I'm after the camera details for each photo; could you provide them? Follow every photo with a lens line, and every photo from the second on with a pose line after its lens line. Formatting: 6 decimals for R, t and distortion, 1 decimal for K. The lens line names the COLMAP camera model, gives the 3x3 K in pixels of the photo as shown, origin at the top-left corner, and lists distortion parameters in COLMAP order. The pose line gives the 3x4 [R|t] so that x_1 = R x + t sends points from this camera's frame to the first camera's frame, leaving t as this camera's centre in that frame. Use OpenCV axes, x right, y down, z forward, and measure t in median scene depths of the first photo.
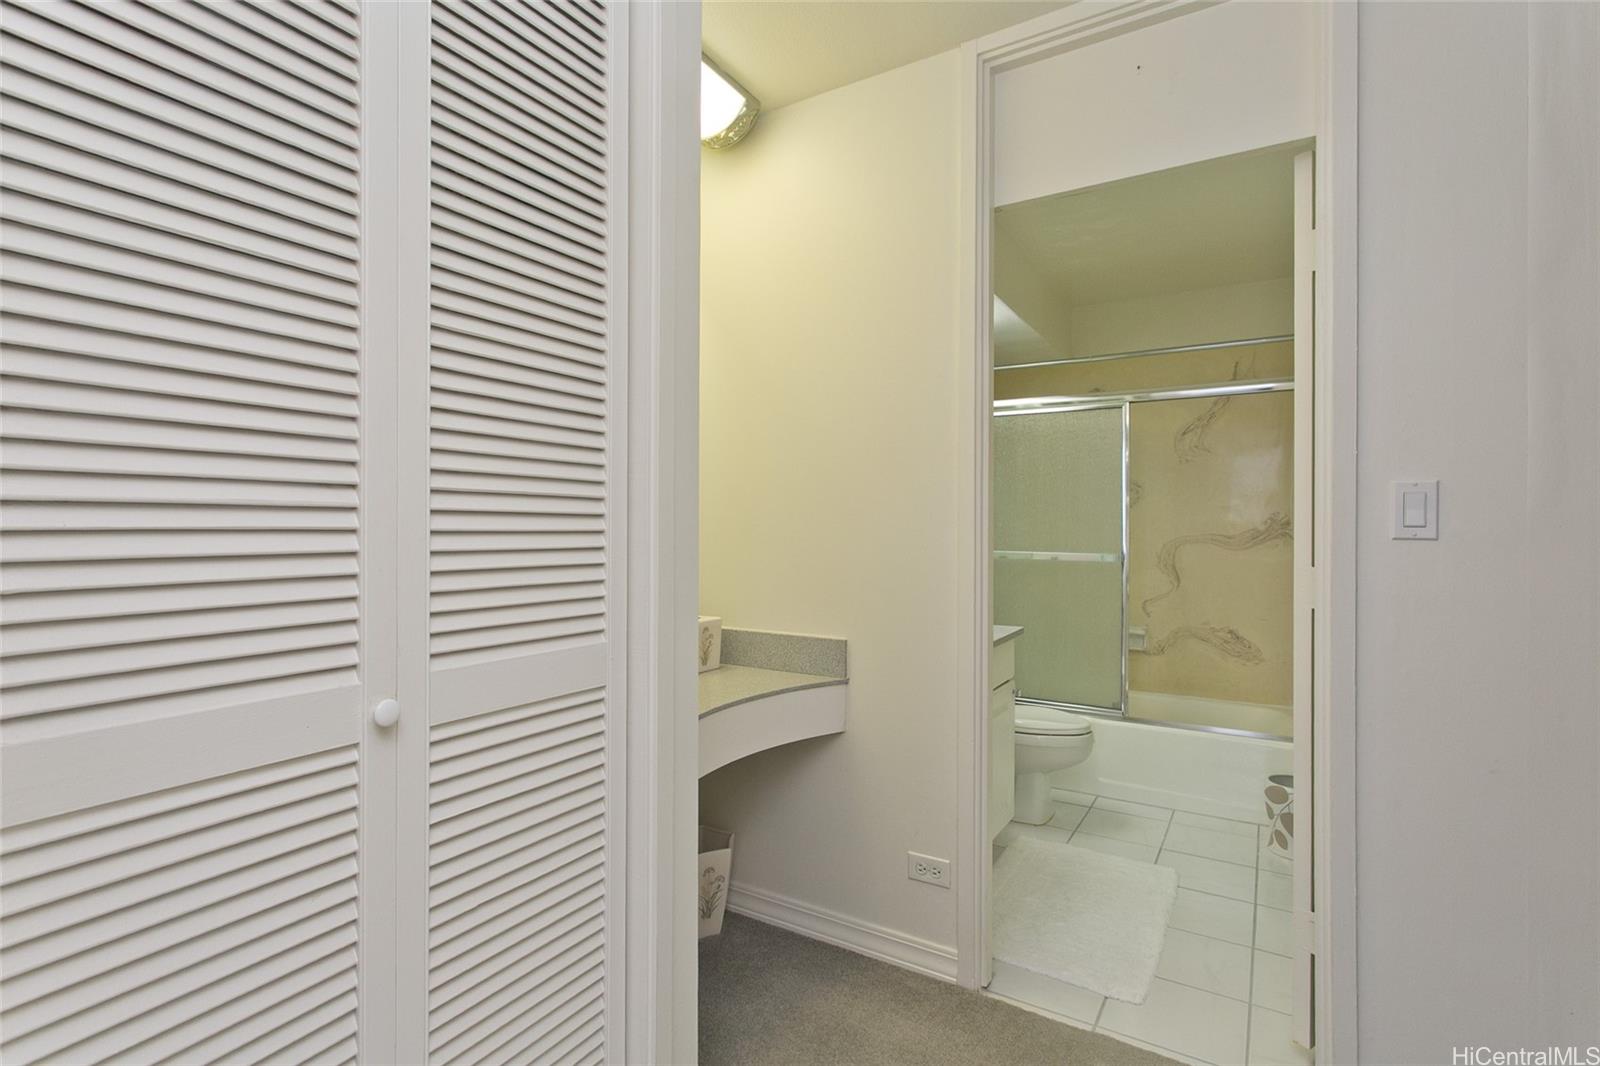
lens RADIAL K [[755.0, 0, 806.9], [0, 755.0, 527.8], [0, 0, 1]] dist [-0.002230, 0.002037]
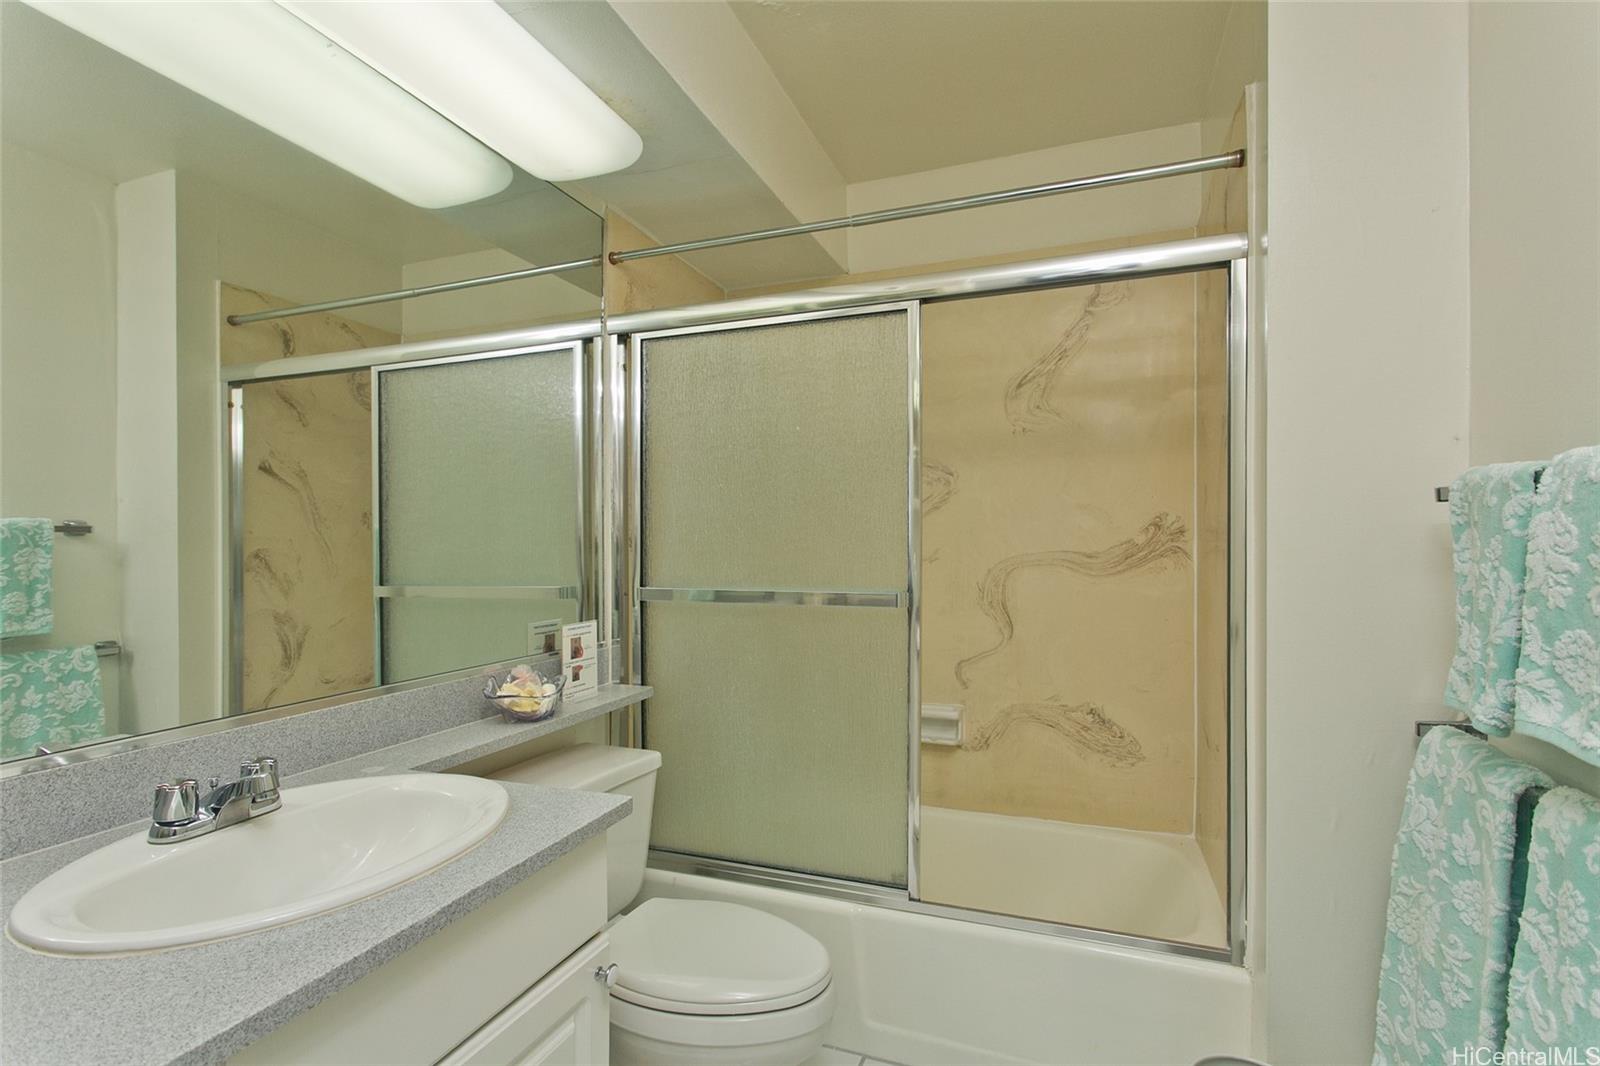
lens RADIAL K [[755.0, 0, 796.3], [0, 755.0, 542.8], [0, 0, 1]] dist [-0.002230, 0.002037]
pose [[0.984633, -0.001177, 0.174634, 0.219929], [0.001621, 0.999996, -0.002398, 0.003048], [-0.174630, 0.002645, 0.984631, 0.439684]]
